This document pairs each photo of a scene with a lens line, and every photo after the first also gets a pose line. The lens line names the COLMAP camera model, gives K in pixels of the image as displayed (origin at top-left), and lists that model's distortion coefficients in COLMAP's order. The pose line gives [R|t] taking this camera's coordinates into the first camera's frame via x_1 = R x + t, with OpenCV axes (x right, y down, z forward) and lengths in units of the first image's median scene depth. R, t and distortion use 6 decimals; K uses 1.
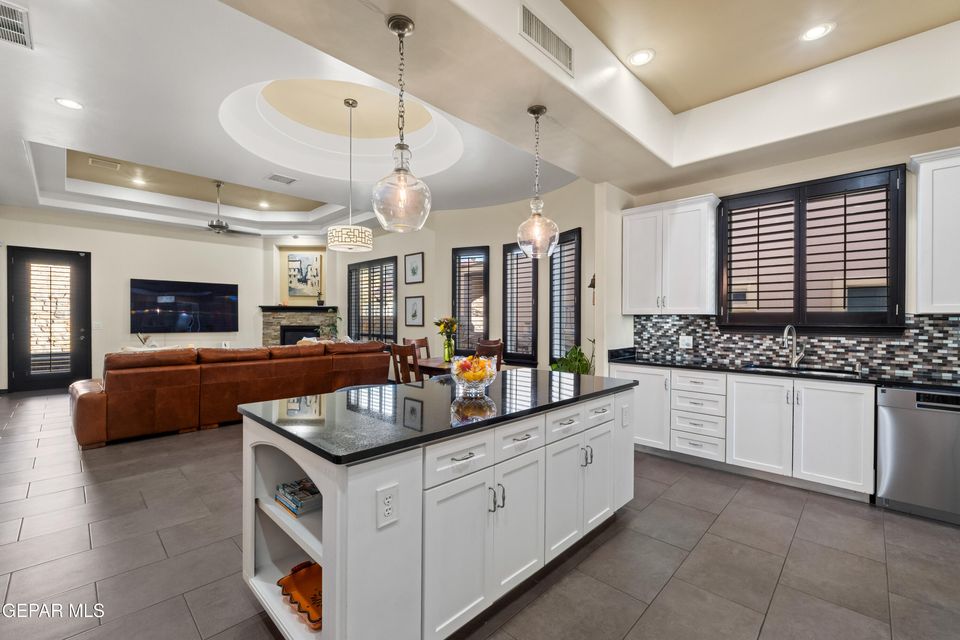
lens RADIAL K [[403.3, 0, 473.0], [0, 403.3, 320.7], [0, 0, 1]] dist [-0.008253, -0.000113]
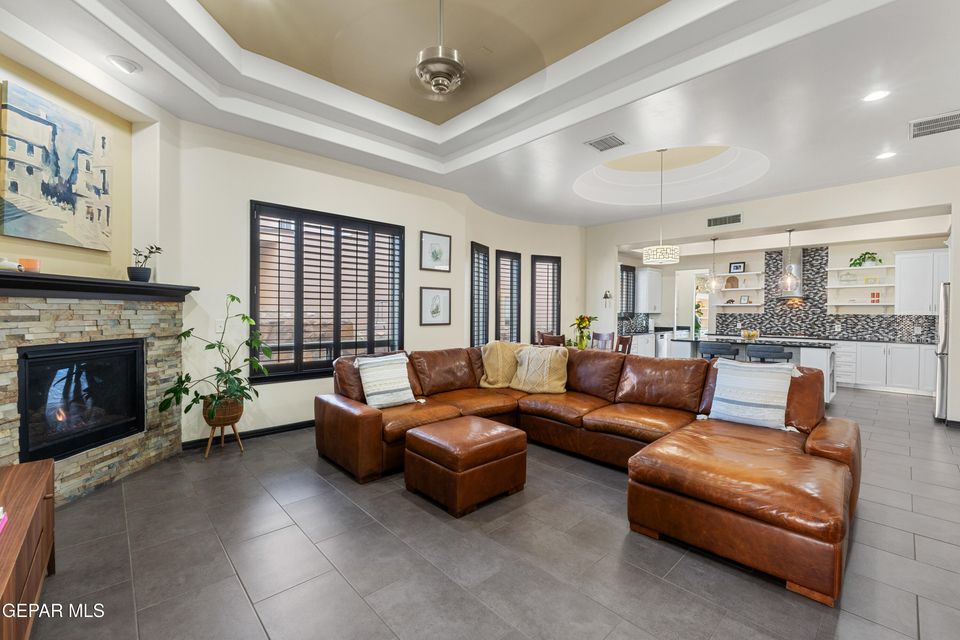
lens RADIAL K [[403.3, 0, 473.1], [0, 403.3, 315.4], [0, 0, 1]] dist [-0.008253, -0.000113]
pose [[0.047306, -0.013017, 0.998796, -1.140142], [-0.000822, 0.999914, 0.013071, -0.019564], [-0.998880, -0.001440, 0.047292, 1.082757]]
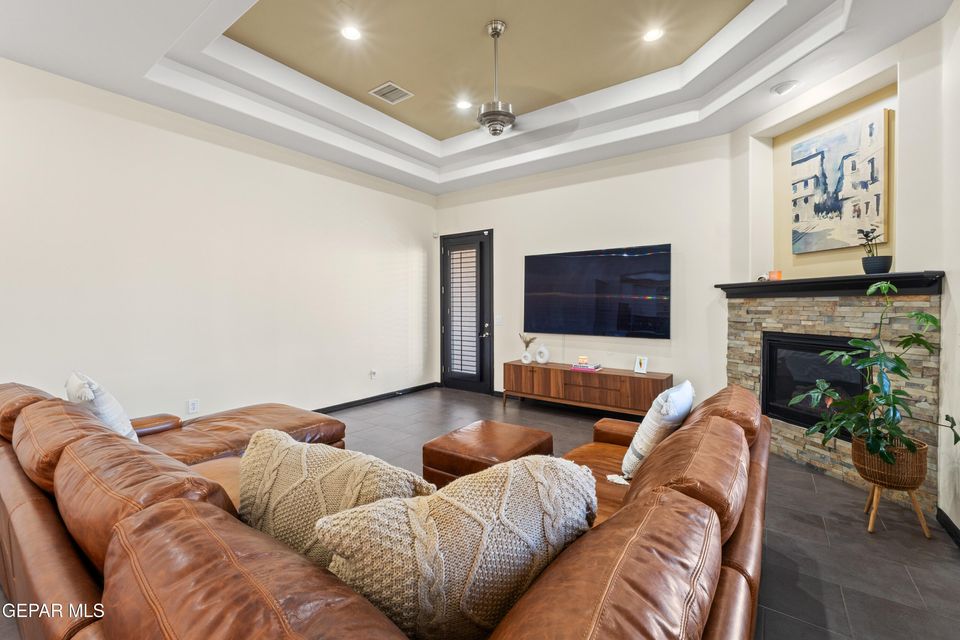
lens RADIAL K [[403.3, 0, 474.6], [0, 403.3, 308.3], [0, 0, 1]] dist [-0.008253, -0.000113]
pose [[0.141160, 0.003213, -0.989982, -0.191432], [-0.006102, 0.999979, 0.002375, -0.015303], [0.989968, 0.005706, 0.141177, 1.034395]]
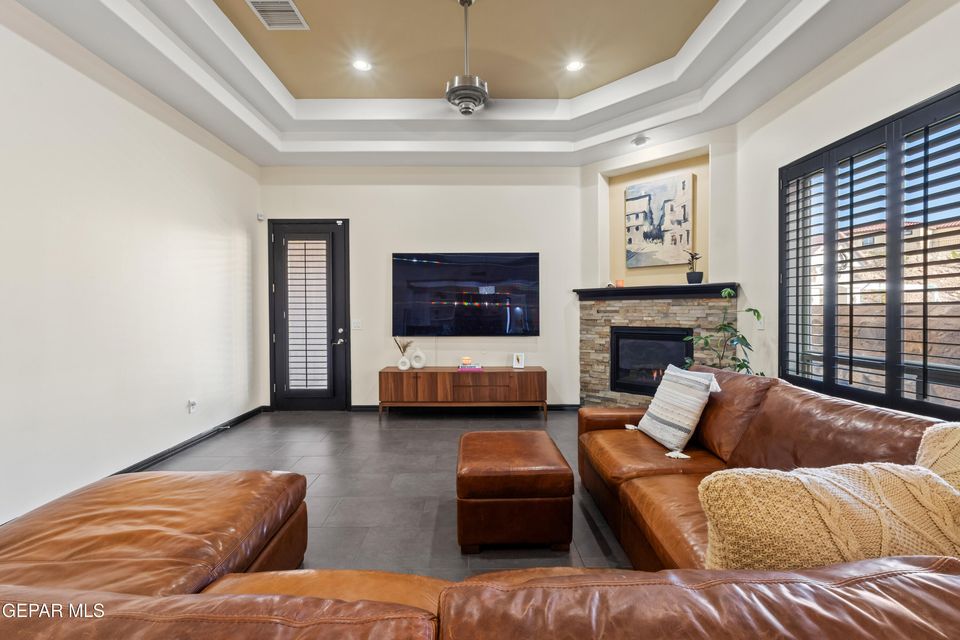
lens RADIAL K [[403.3, 0, 475.7], [0, 403.3, 315.4], [0, 0, 1]] dist [-0.008253, -0.000113]
pose [[0.709165, 0.001141, -0.705042, -0.370877], [0.001749, 0.999993, 0.003378, -0.005629], [0.705040, -0.003629, 0.709158, 0.800652]]
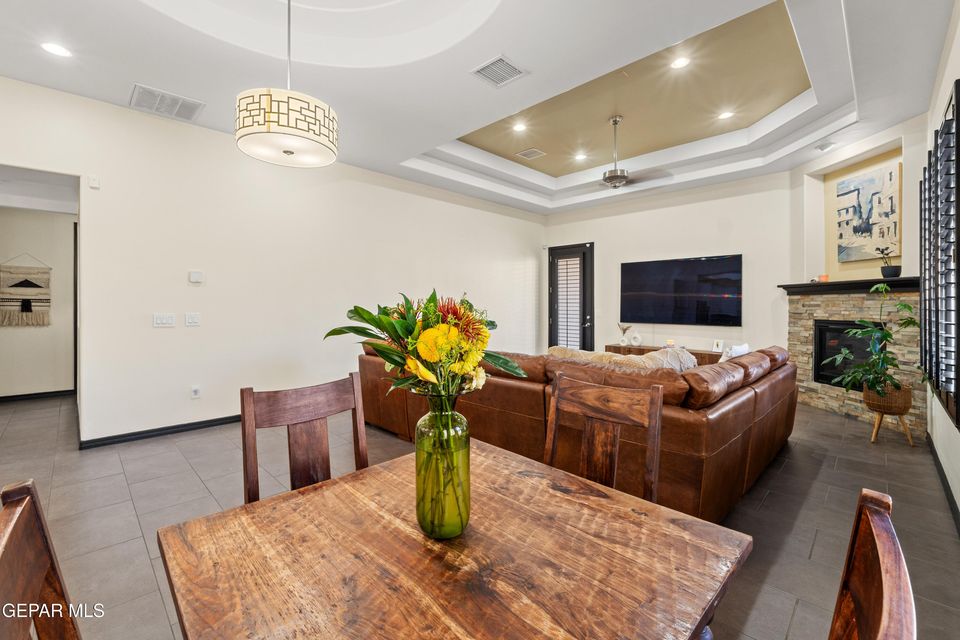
lens RADIAL K [[403.3, 0, 477.5], [0, 403.3, 304.7], [0, 0, 1]] dist [-0.008253, -0.000113]
pose [[-0.008356, -0.003048, -0.999960, 0.104318], [-0.006946, 0.999971, -0.002990, -0.004642], [0.999941, 0.006920, -0.008377, 0.864104]]
